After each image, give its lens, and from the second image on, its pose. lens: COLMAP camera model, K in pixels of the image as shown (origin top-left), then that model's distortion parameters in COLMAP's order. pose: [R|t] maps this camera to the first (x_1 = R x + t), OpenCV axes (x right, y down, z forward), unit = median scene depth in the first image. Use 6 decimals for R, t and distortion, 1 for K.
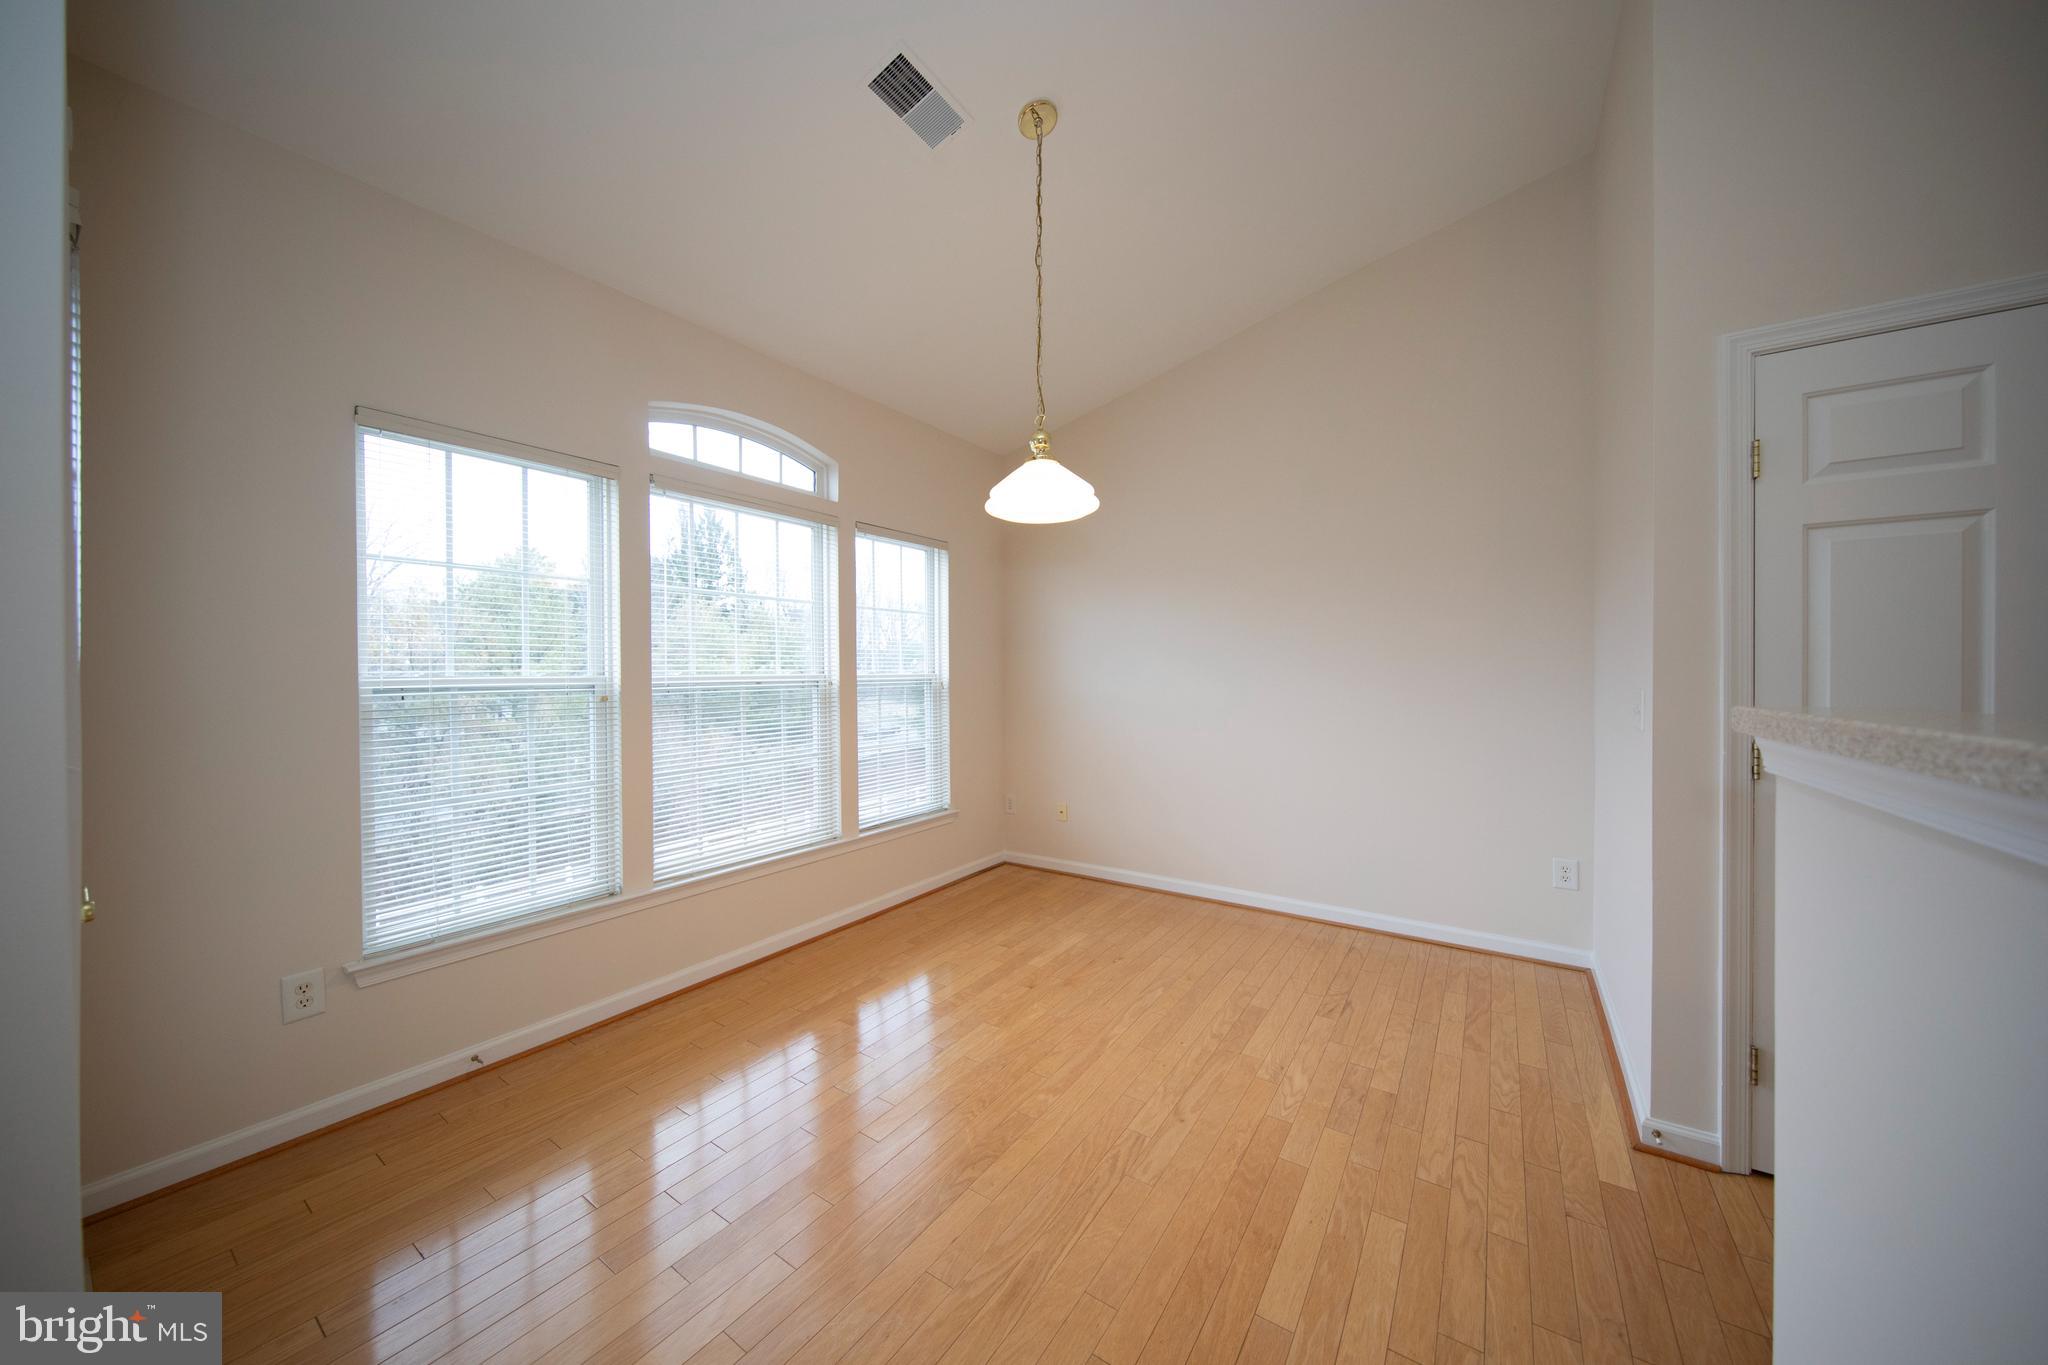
lens RADIAL K [[703.5, 0, 1024.0], [0, 703.5, 682.5], [0, 0, 1]] dist [-0.000082, -0.000097]
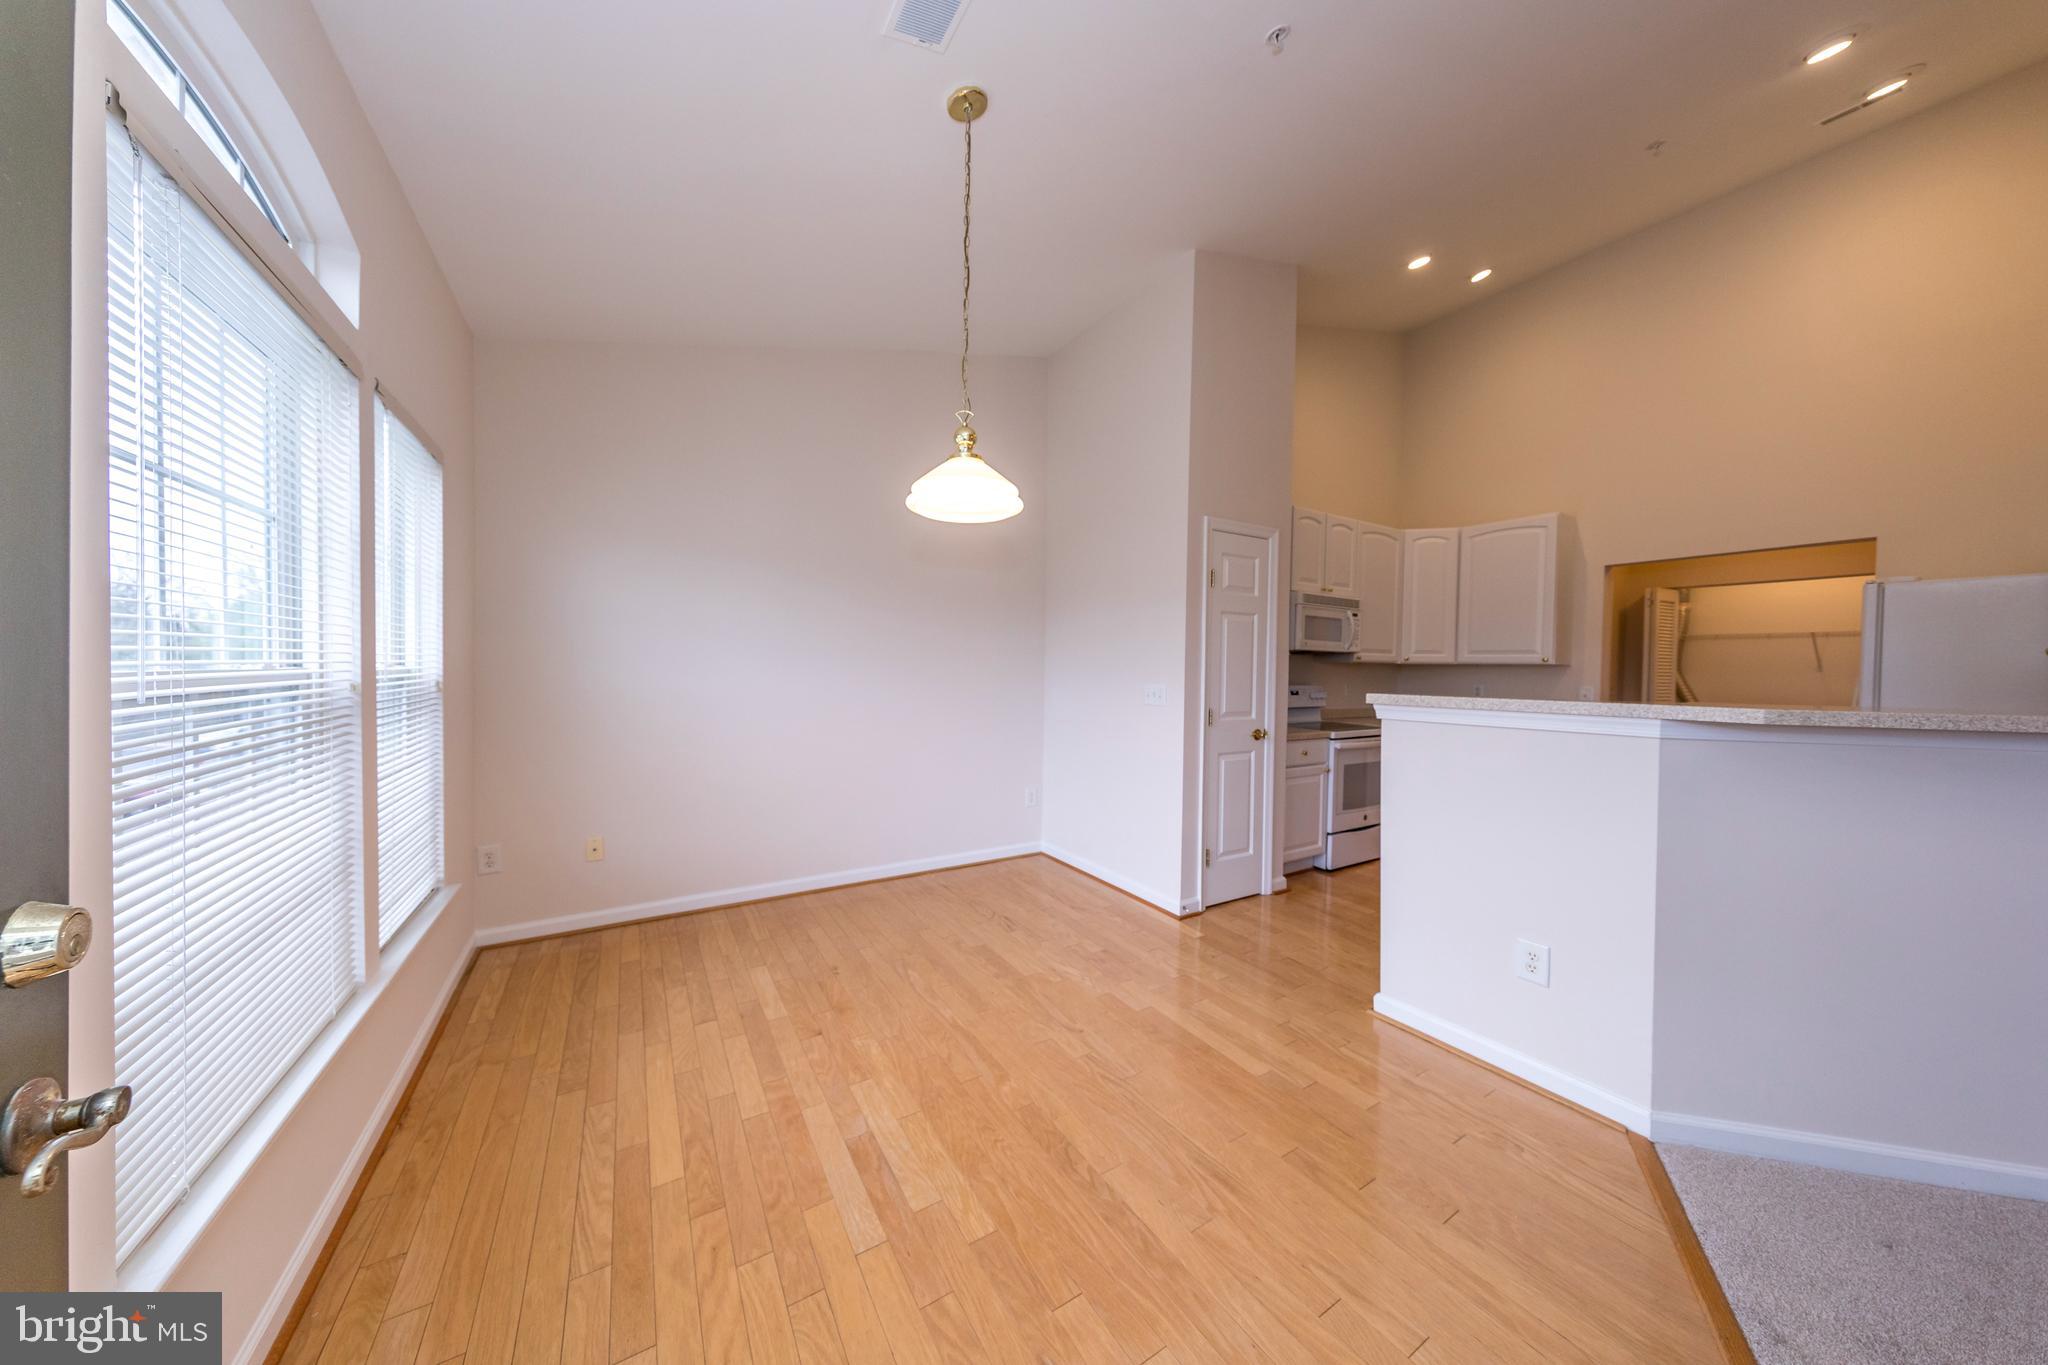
lens RADIAL K [[644.7, 0, 1019.3], [0, 644.7, 679.8], [0, 0, 1]] dist [0.008198, -0.000005]
pose [[0.403238, -0.011525, 0.915022, -0.554252], [-0.000615, 0.999917, 0.012866, -0.013822], [-0.915095, -0.005751, 0.403198, 0.405517]]
